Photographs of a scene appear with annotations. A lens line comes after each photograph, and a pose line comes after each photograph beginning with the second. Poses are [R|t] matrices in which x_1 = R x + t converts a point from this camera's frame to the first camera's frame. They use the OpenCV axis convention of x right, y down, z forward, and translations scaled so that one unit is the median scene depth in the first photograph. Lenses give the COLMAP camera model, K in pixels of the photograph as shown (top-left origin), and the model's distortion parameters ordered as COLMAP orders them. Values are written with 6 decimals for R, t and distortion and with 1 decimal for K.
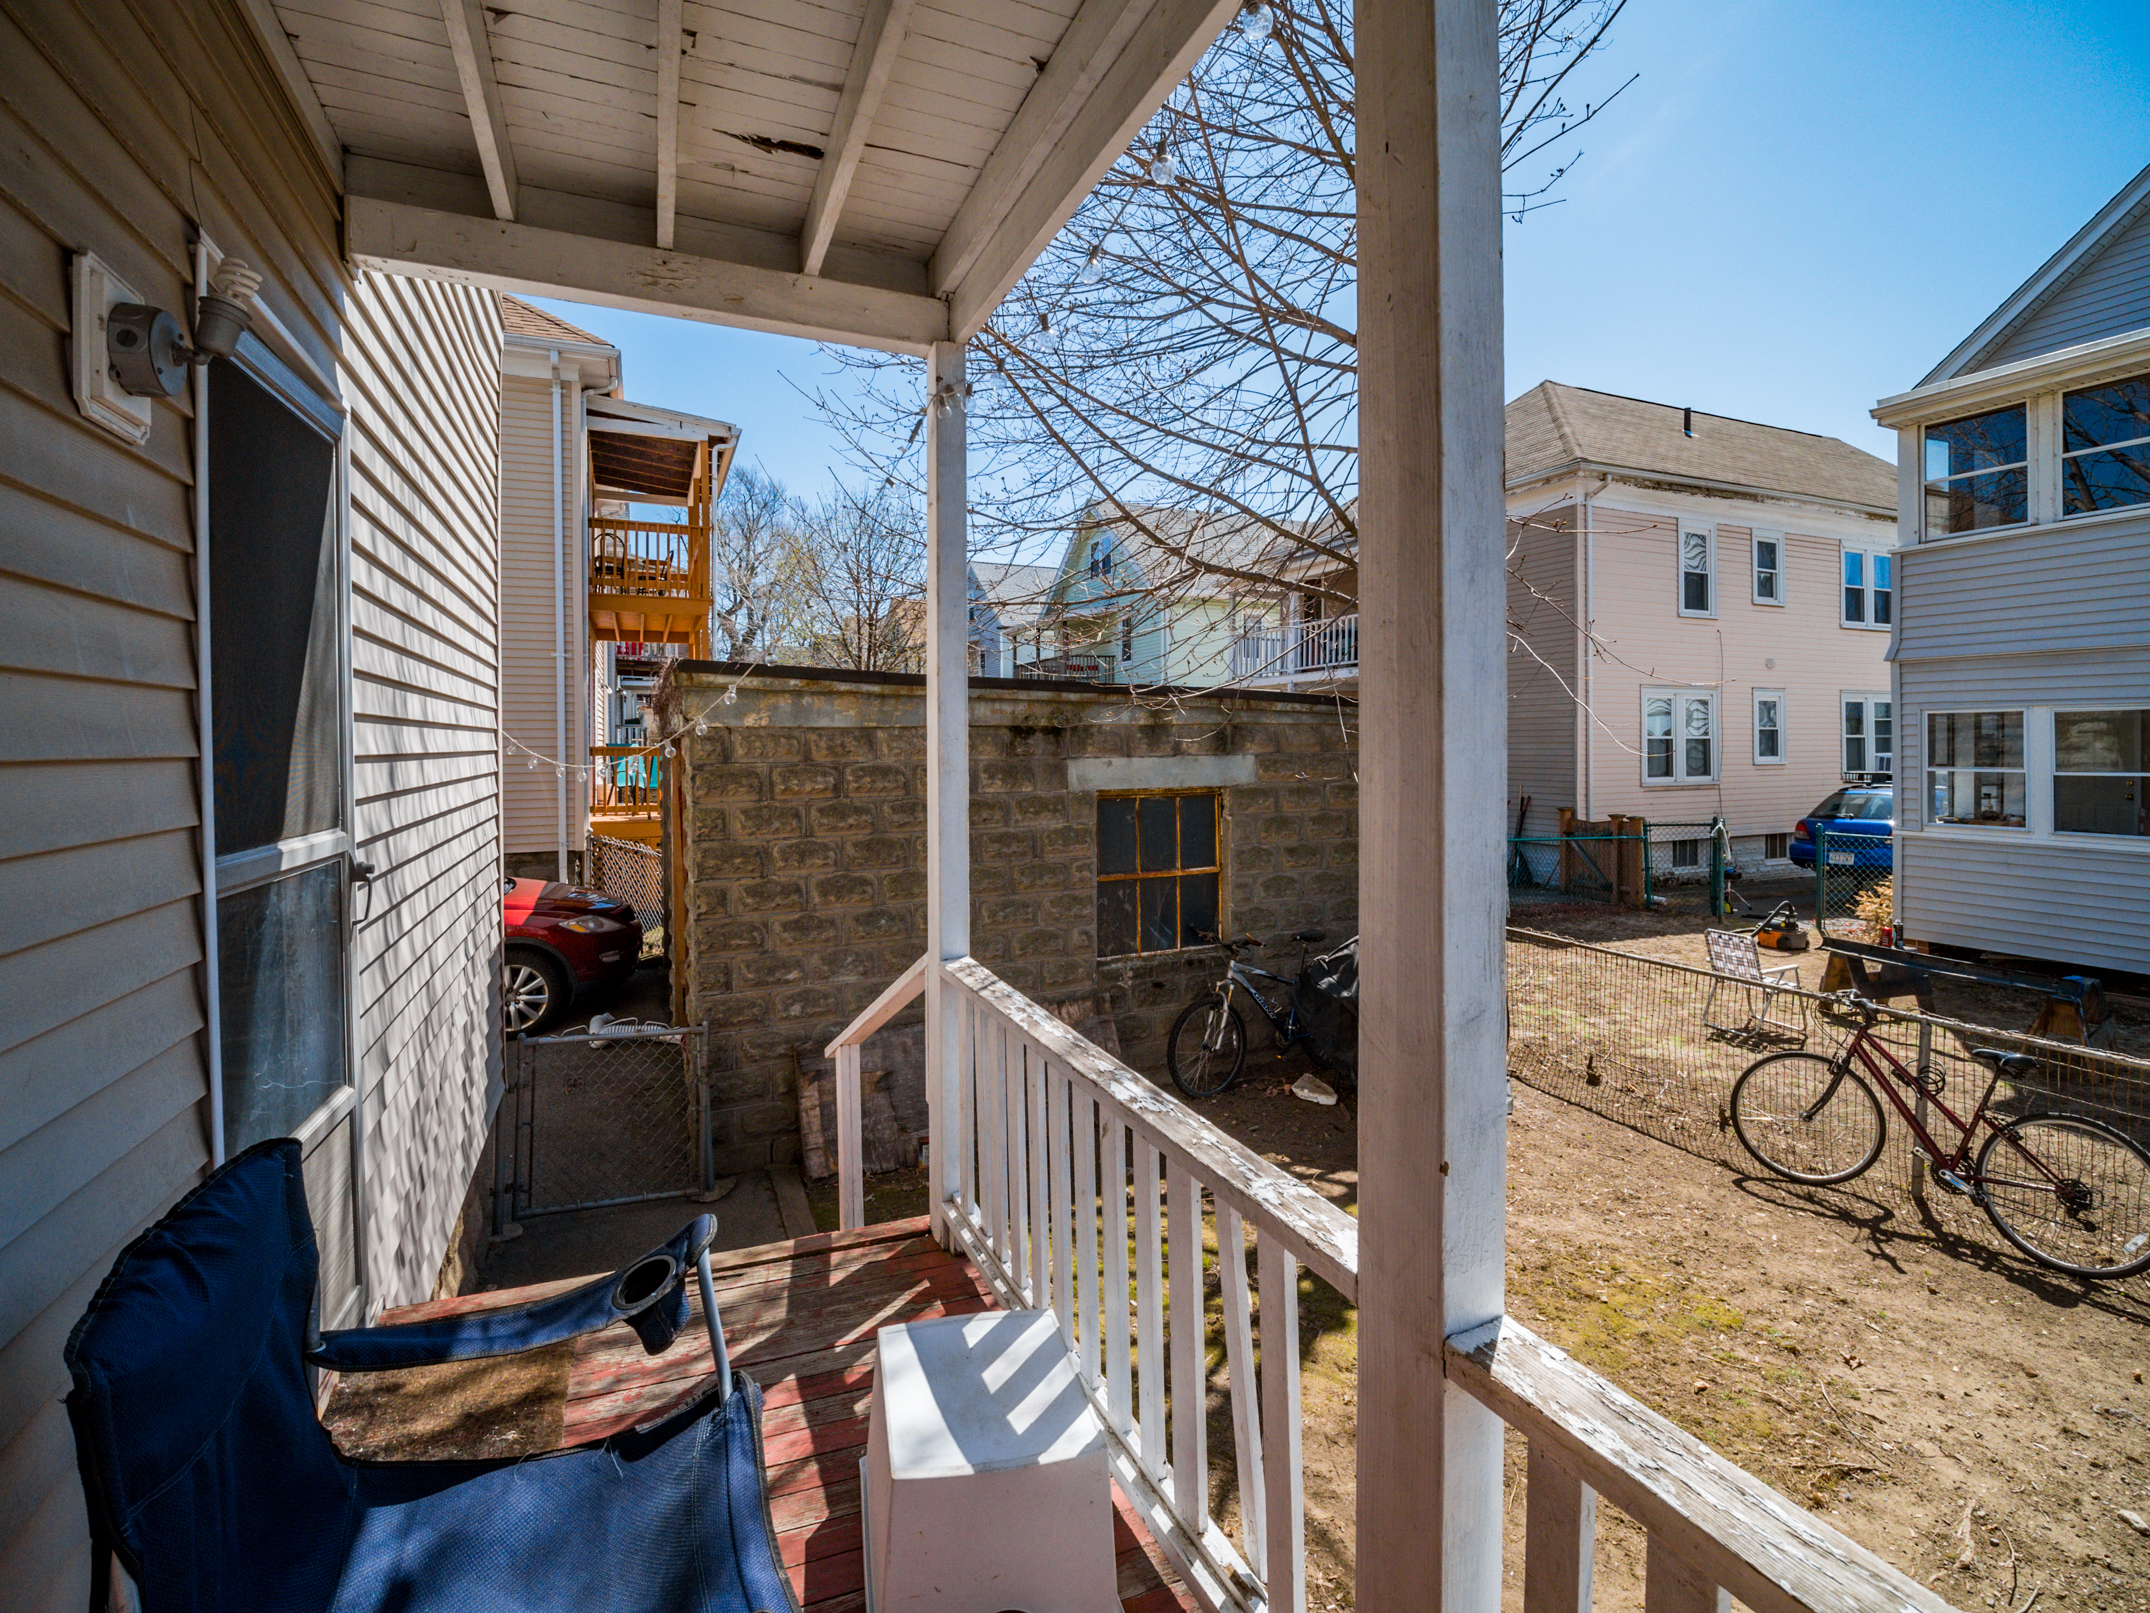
lens RADIAL K [[997.0, 0, 1053.9], [0, 997.0, 739.9], [0, 0, 1]] dist [-0.021737, -0.000635]
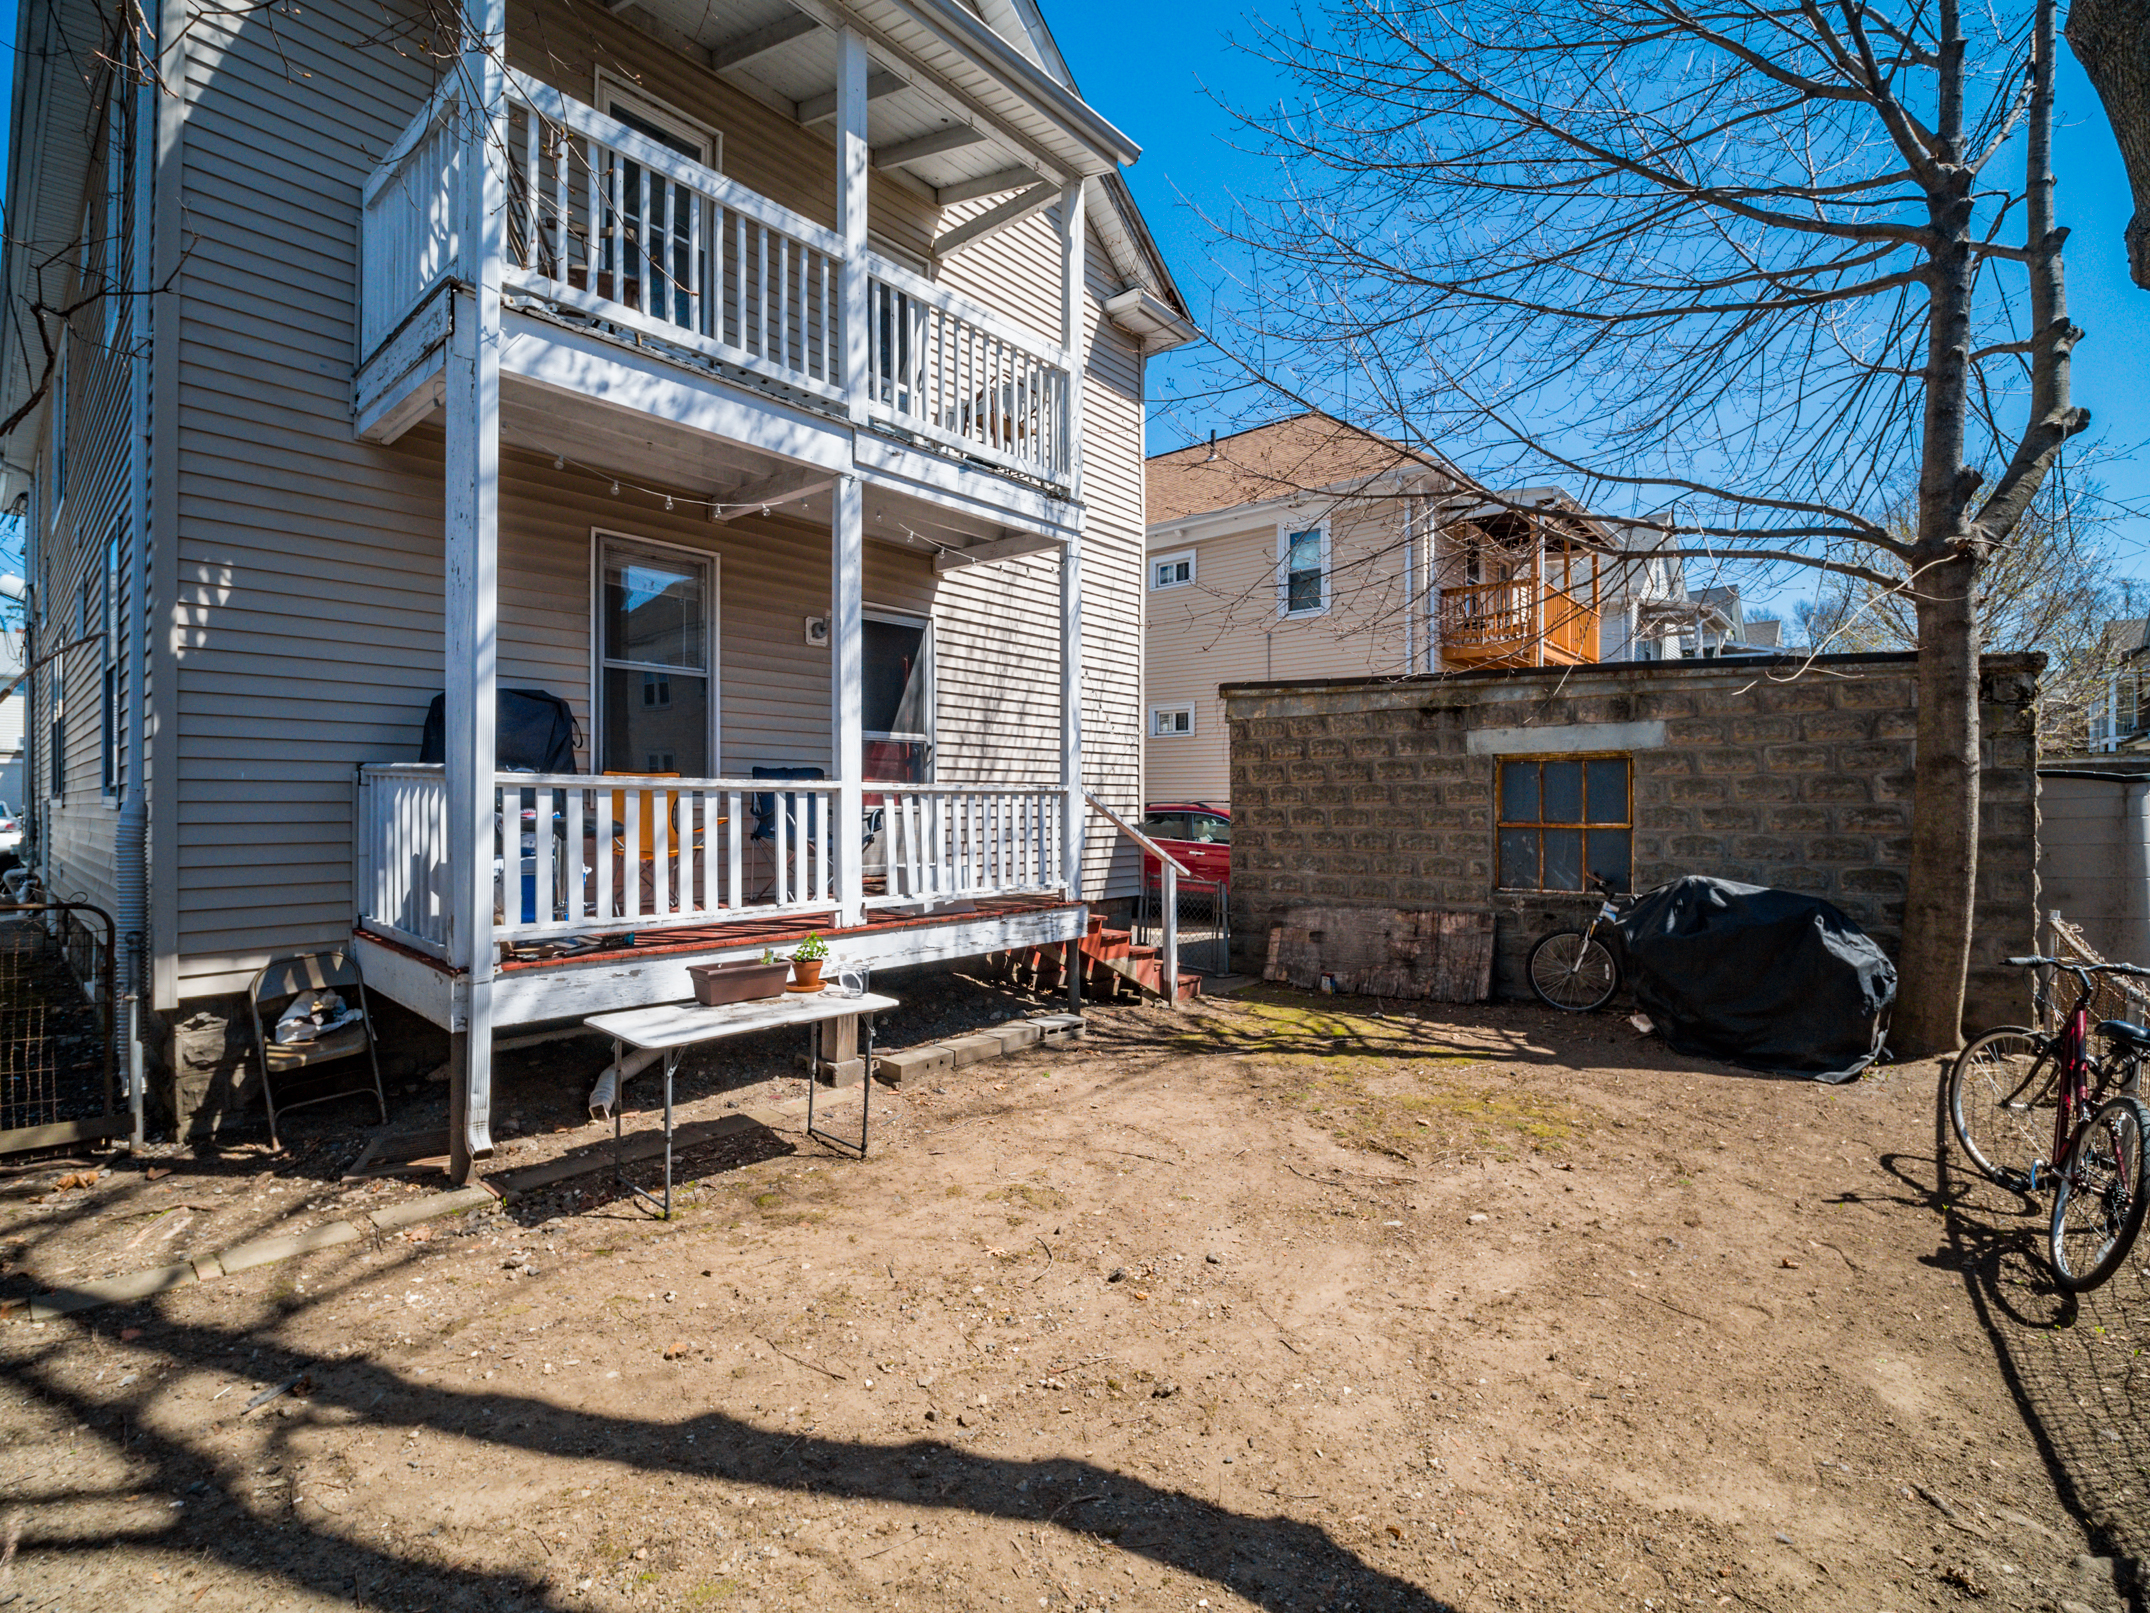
lens RADIAL K [[997.0, 0, 1076.2], [0, 997.0, 805.7], [0, 0, 1]] dist [-0.021737, -0.000635]
pose [[0.438345, 0.004275, -0.898797, 1.070483], [-0.004699, 0.999986, 0.002464, 0.130241], [0.898795, 0.003143, 0.438359, -0.042071]]
